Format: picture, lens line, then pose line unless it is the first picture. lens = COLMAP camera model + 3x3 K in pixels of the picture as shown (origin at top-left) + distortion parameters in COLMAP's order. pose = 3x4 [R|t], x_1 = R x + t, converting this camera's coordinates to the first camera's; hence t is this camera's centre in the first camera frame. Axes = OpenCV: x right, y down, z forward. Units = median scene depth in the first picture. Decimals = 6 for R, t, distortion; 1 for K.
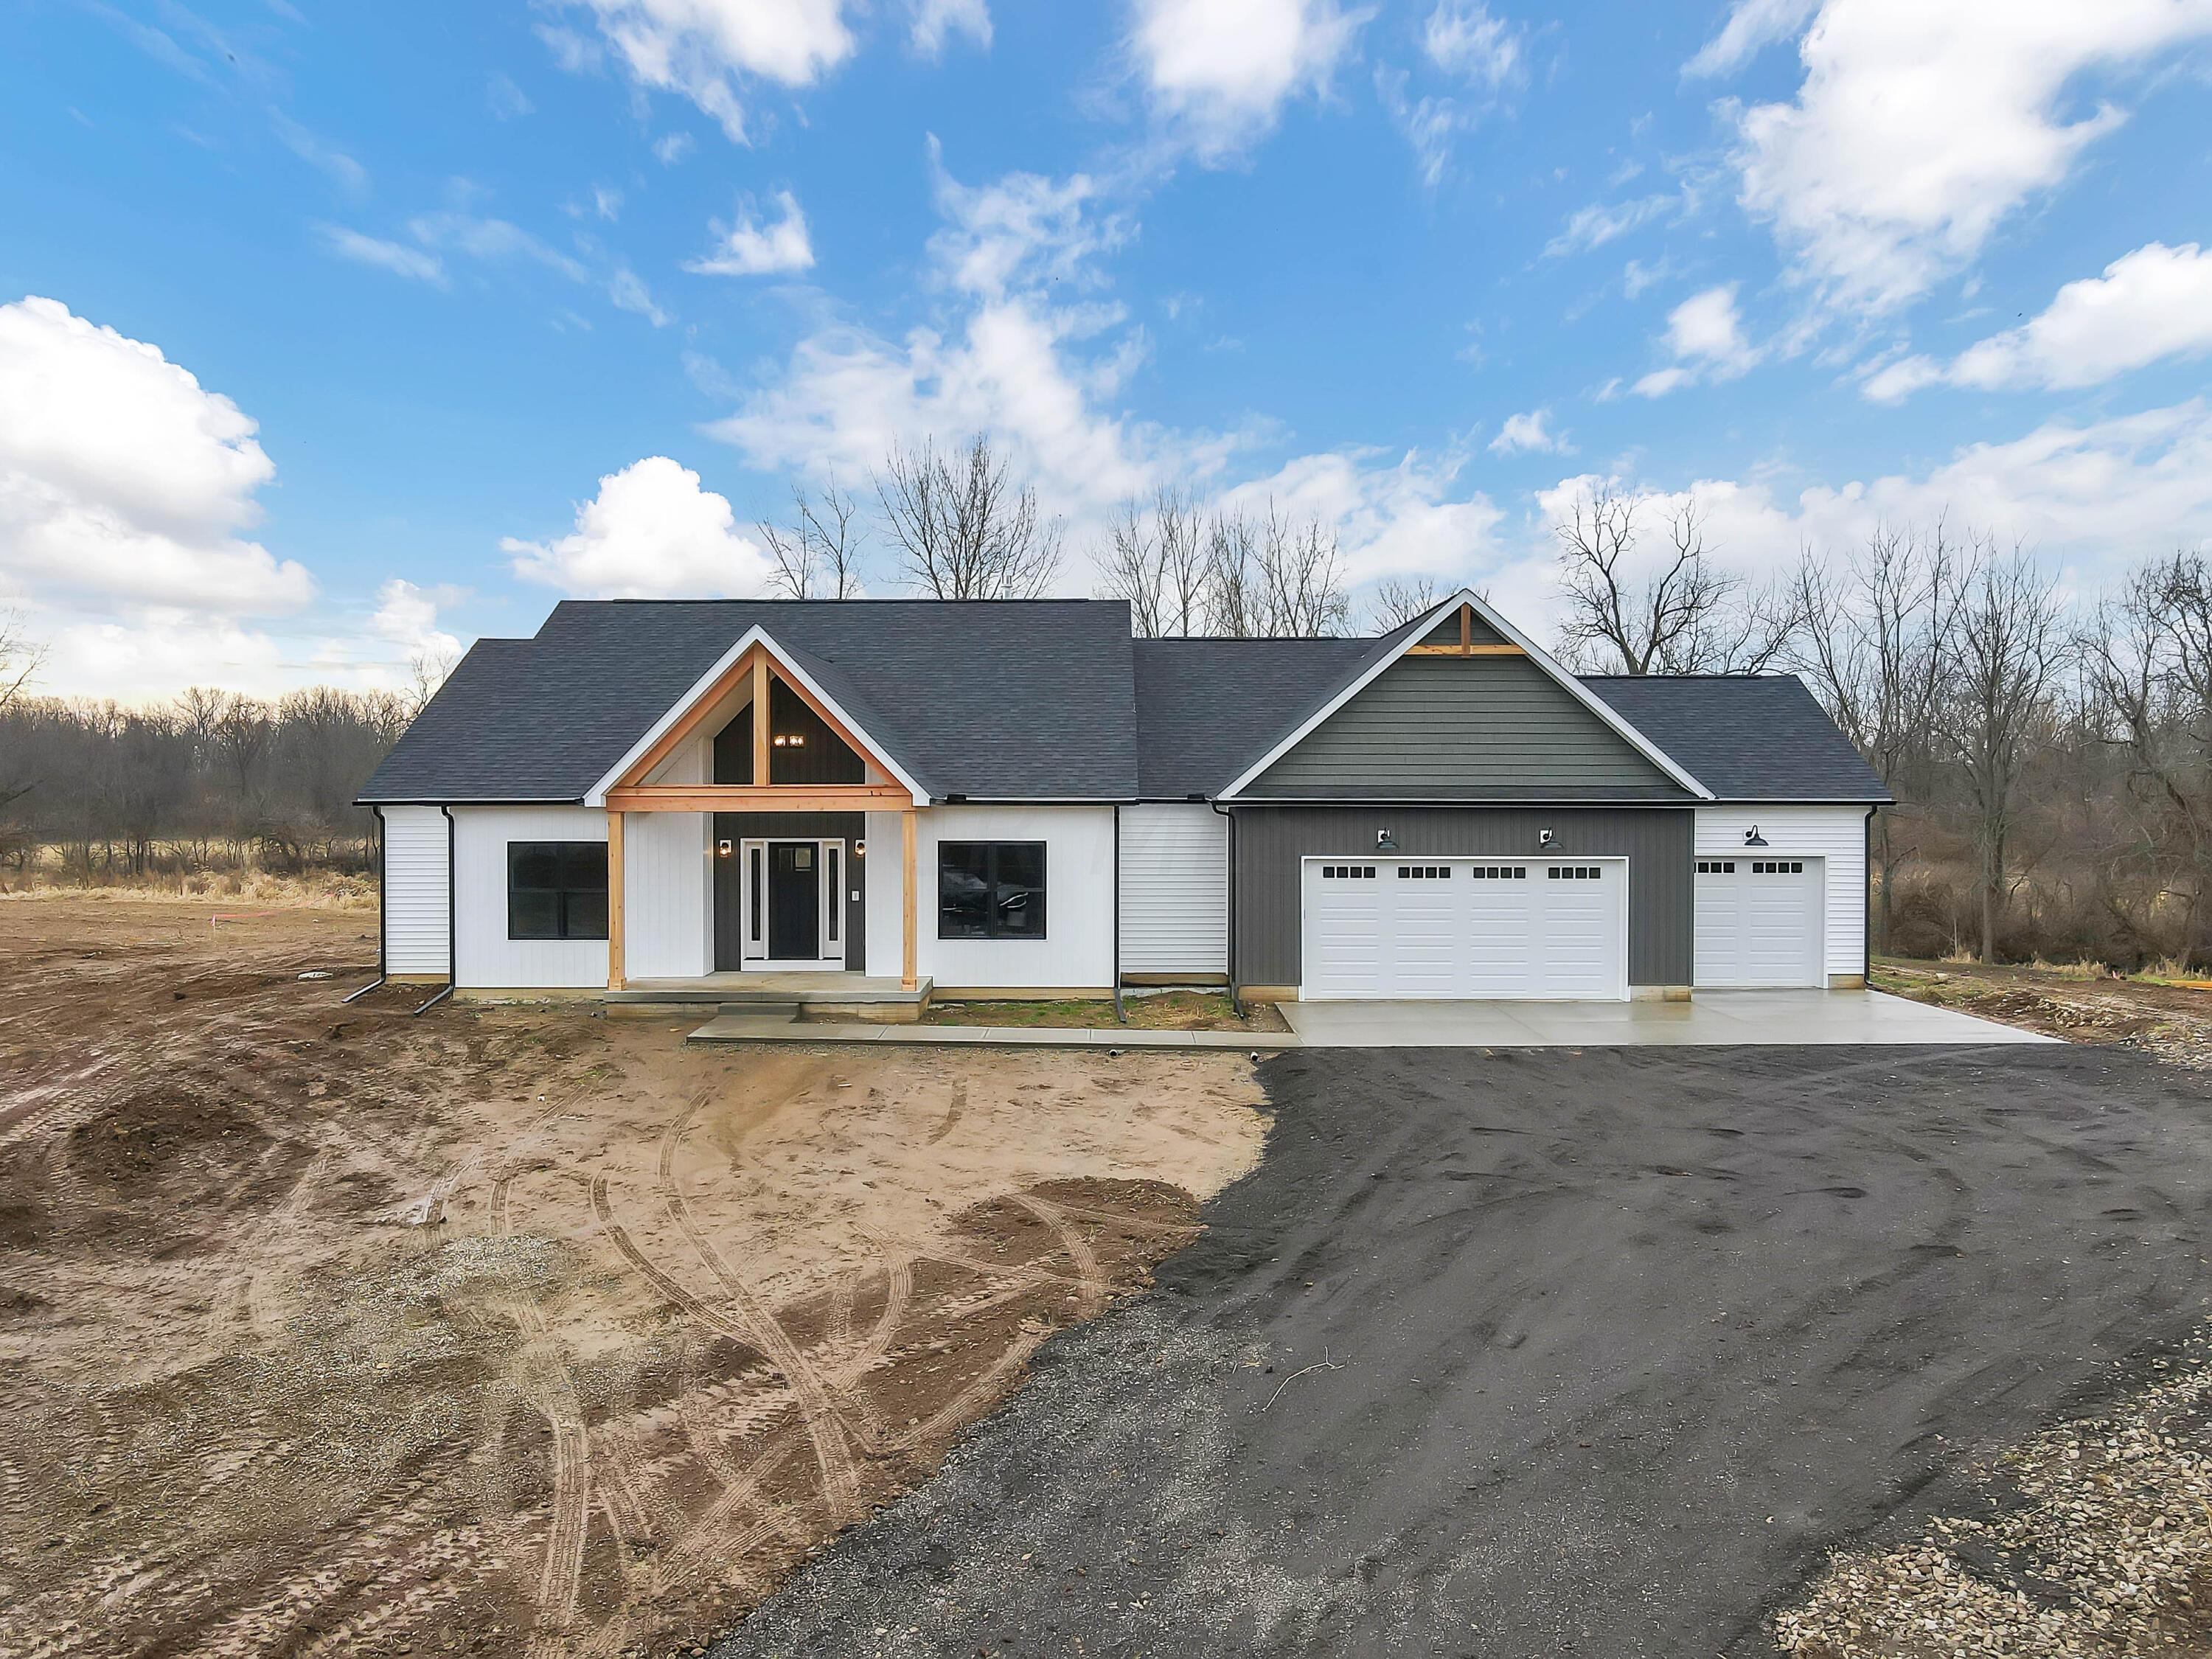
lens RADIAL K [[1546.3, 0, 1106.0], [0, 1546.3, 829.5], [0, 0, 1]] dist [0.006760, 0.006152]
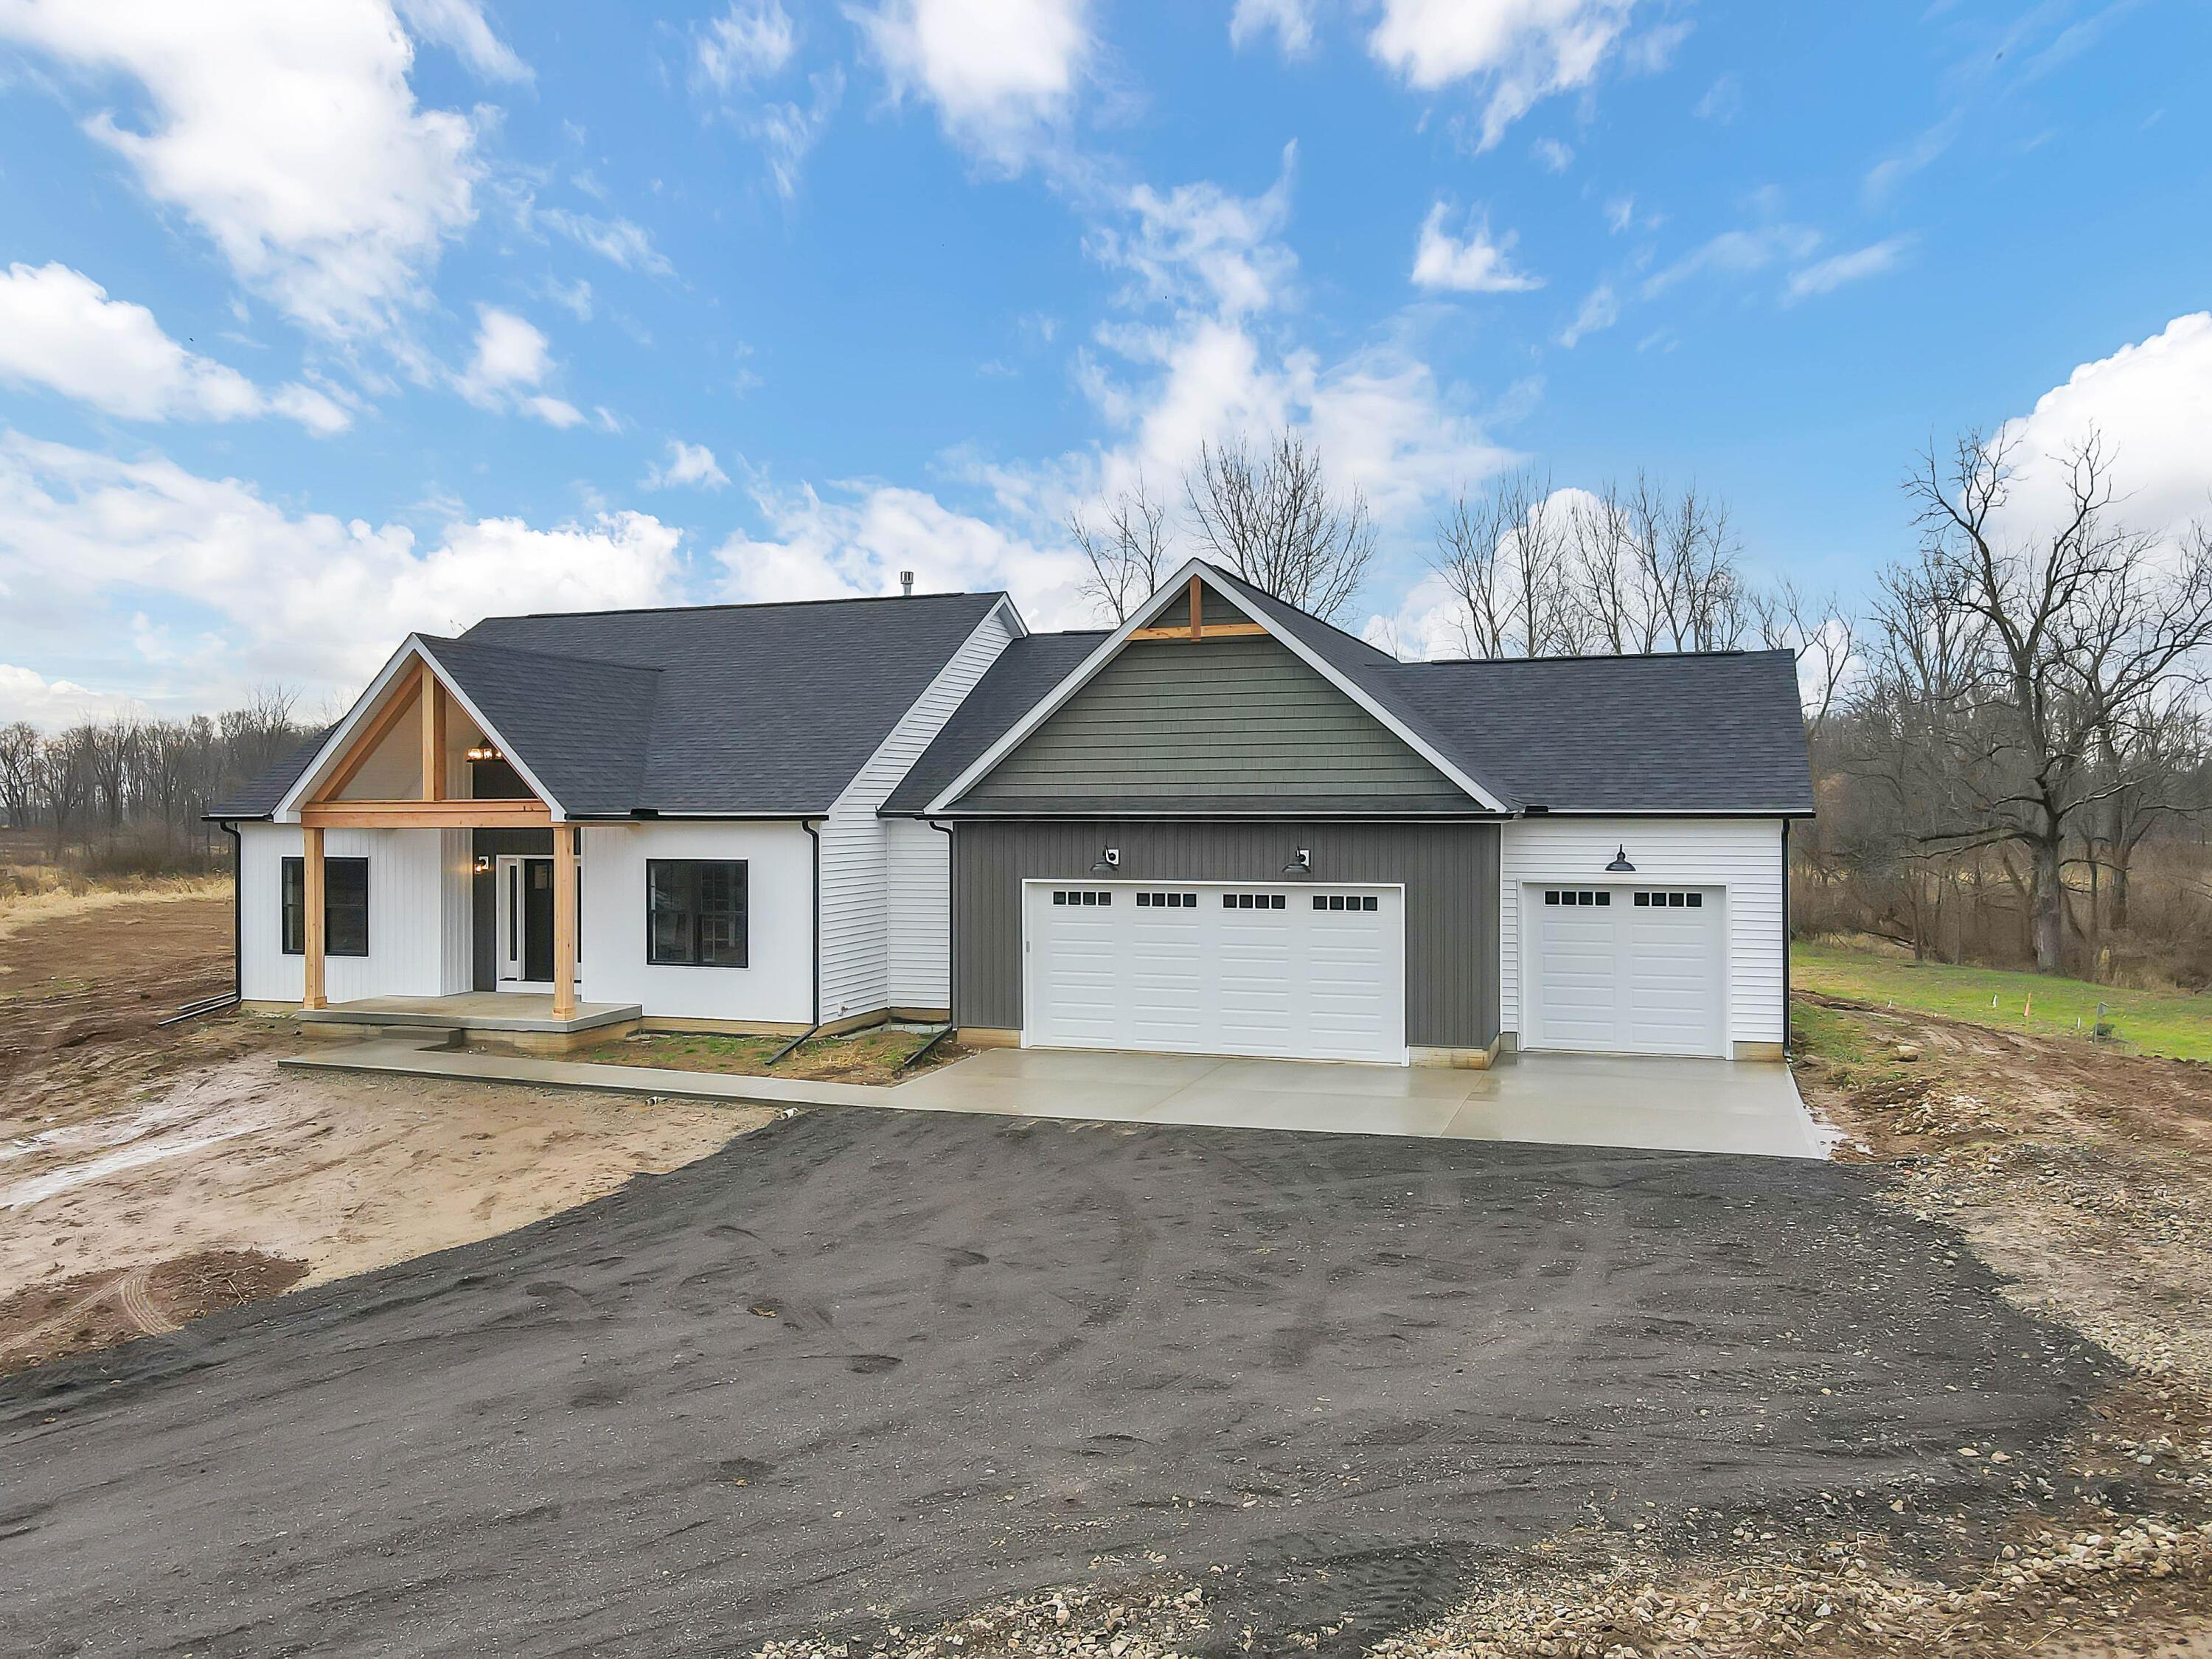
lens RADIAL K [[1569.2, 0, 1169.3], [0, 1569.2, 804.6], [0, 0, 1]] dist [0.005377, 0.007826]
pose [[0.952428, -0.004163, -0.304736, 0.469463], [-0.002723, 0.999751, -0.022165, -0.004919], [0.304752, 0.021940, 0.952179, 0.194343]]
